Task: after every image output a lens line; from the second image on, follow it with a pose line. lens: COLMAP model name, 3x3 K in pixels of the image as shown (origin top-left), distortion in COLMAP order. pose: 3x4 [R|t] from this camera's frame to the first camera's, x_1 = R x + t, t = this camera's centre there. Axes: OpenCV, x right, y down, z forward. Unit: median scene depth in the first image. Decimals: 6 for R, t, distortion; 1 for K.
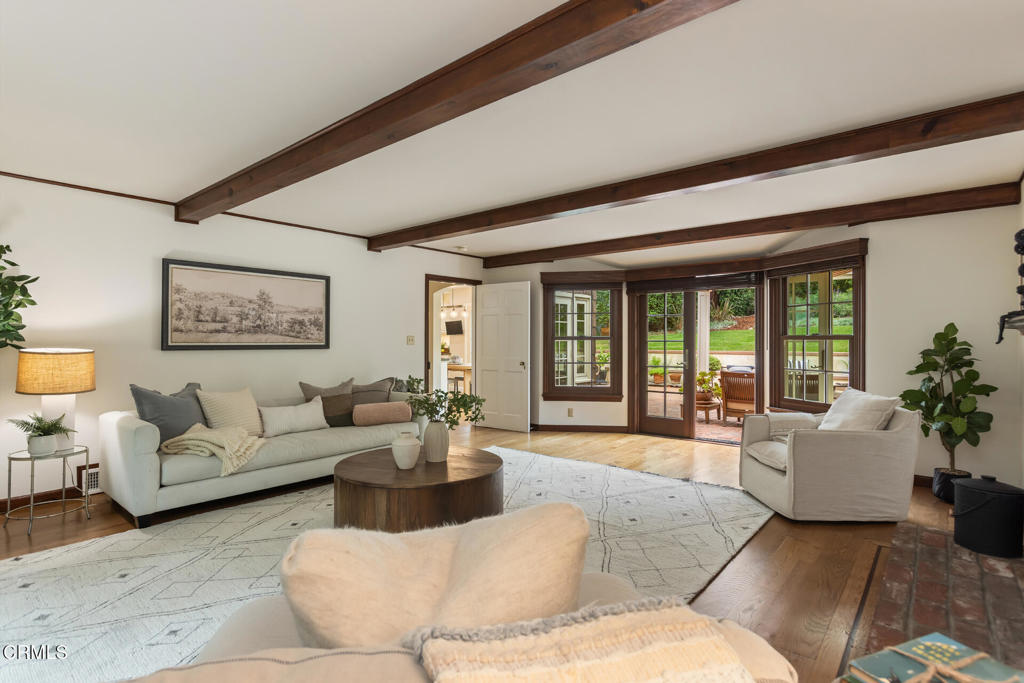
lens RADIAL K [[505.9, 0, 508.1], [0, 505.9, 340.1], [0, 0, 1]] dist [-0.017195, 0.000280]
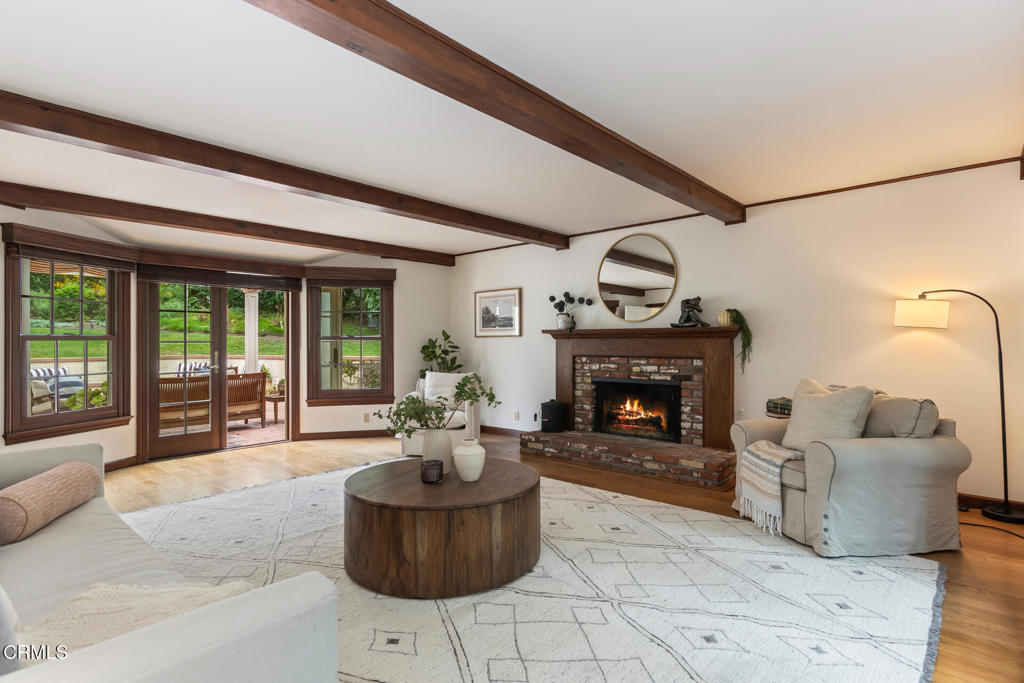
lens RADIAL K [[520.9, 0, 512.0], [0, 520.9, 341.5], [0, 0, 1]] dist [0.000245, 0.000129]
pose [[0.036868, 0.003969, 0.999312, -0.471844], [0.007001, 0.999967, -0.004230, 0.007368], [-0.999296, 0.007152, 0.036839, 0.378712]]
